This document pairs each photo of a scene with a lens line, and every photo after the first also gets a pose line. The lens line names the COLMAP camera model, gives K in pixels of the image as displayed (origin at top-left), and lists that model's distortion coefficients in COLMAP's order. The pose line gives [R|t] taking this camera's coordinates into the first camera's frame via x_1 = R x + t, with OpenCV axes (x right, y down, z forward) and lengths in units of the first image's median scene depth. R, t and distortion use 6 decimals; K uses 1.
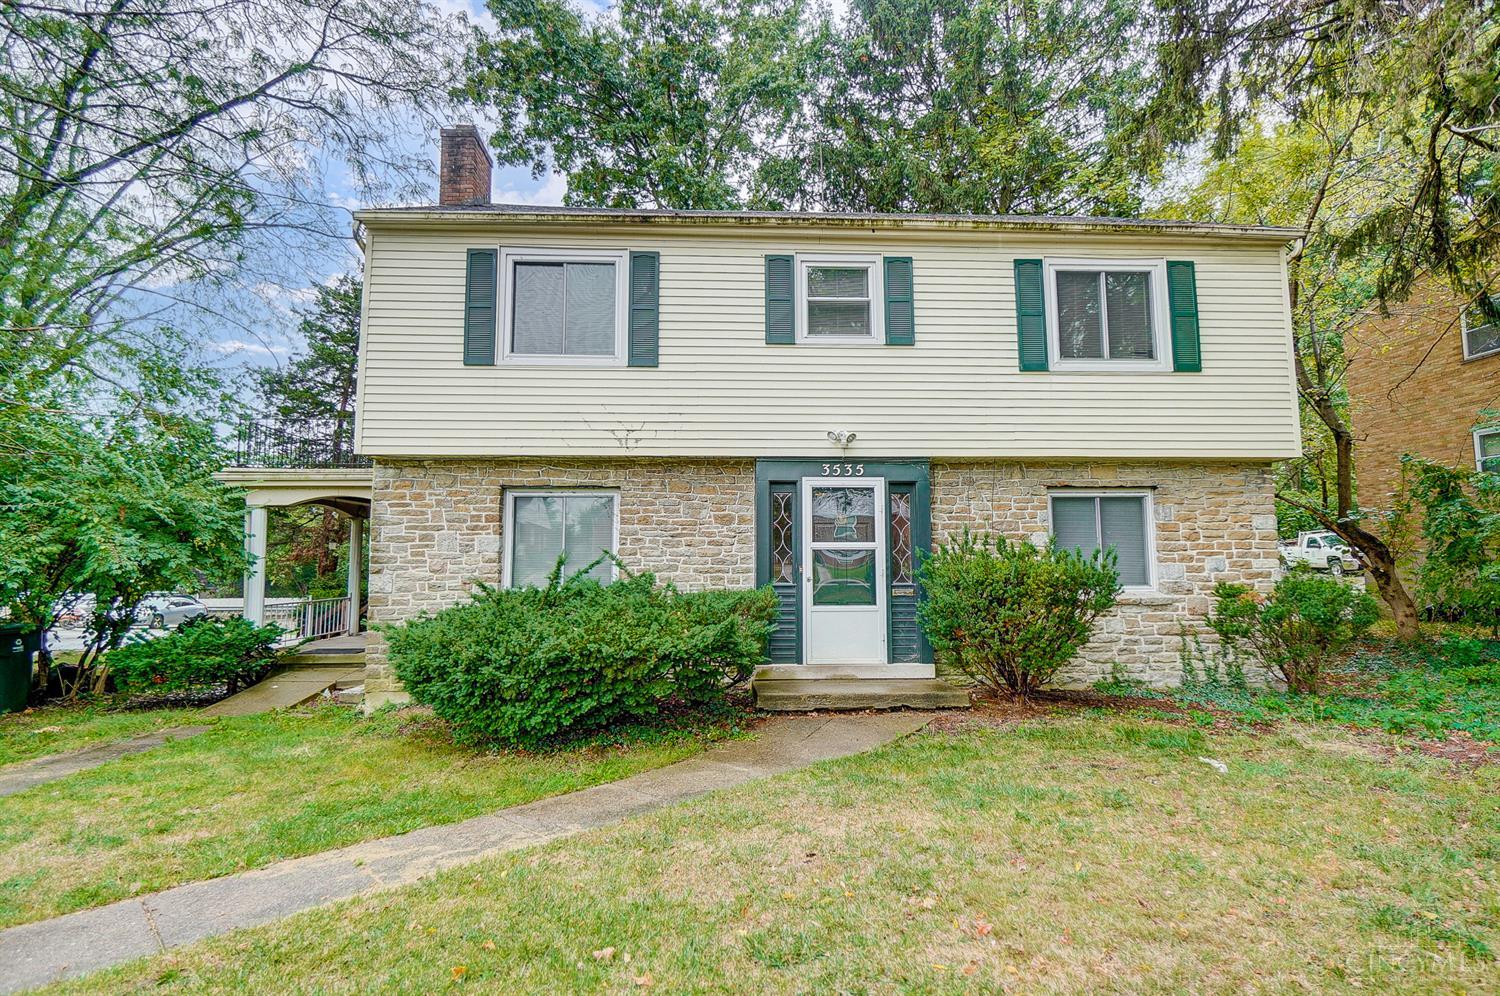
lens RADIAL K [[720.3, 0, 756.0], [0, 720.3, 490.1], [0, 0, 1]] dist [0.010535, -0.000168]
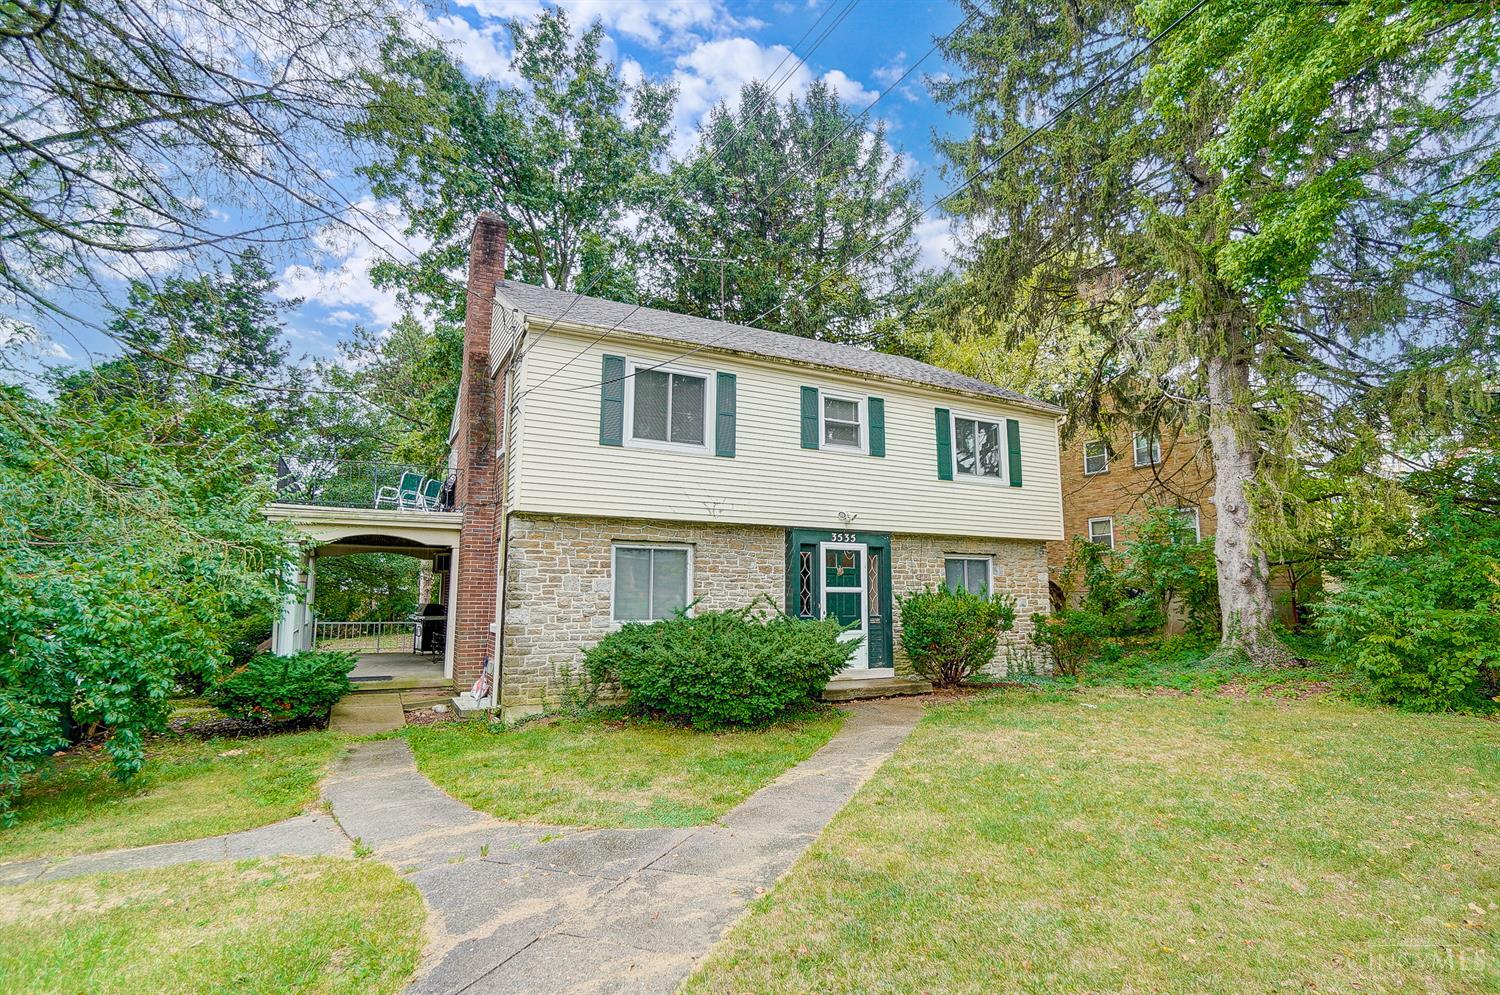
lens RADIAL K [[705.7, 0, 750.0], [0, 705.7, 497.5], [0, 0, 1]] dist [-0.027461, 0.000232]
pose [[0.909970, 0.064452, 0.409635, -0.643647], [-0.049947, 0.997691, -0.046023, -0.034022], [-0.411656, 0.021419, 0.911088, -0.232761]]
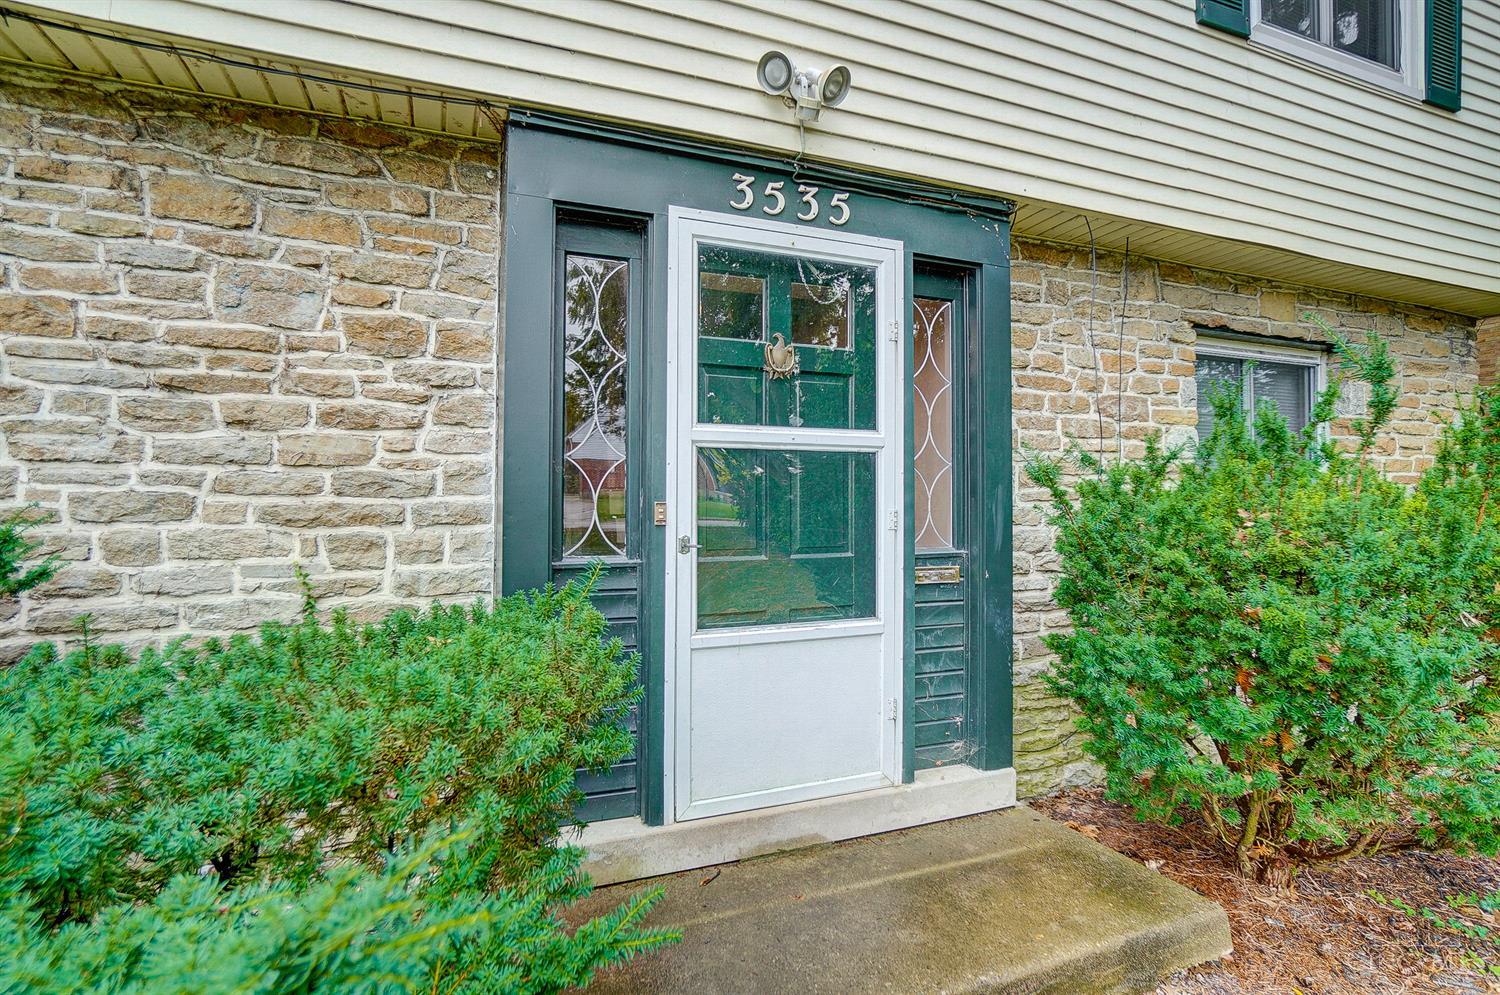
lens RADIAL K [[705.7, 0, 750.0], [0, 705.7, 497.5], [0, 0, 1]] dist [-0.027461, 0.000232]
pose [[0.949636, 0.003130, 0.313339, 0.005933], [-0.034645, 0.994868, 0.095060, 0.073224], [-0.311433, -0.101128, 0.944872, 0.695309]]
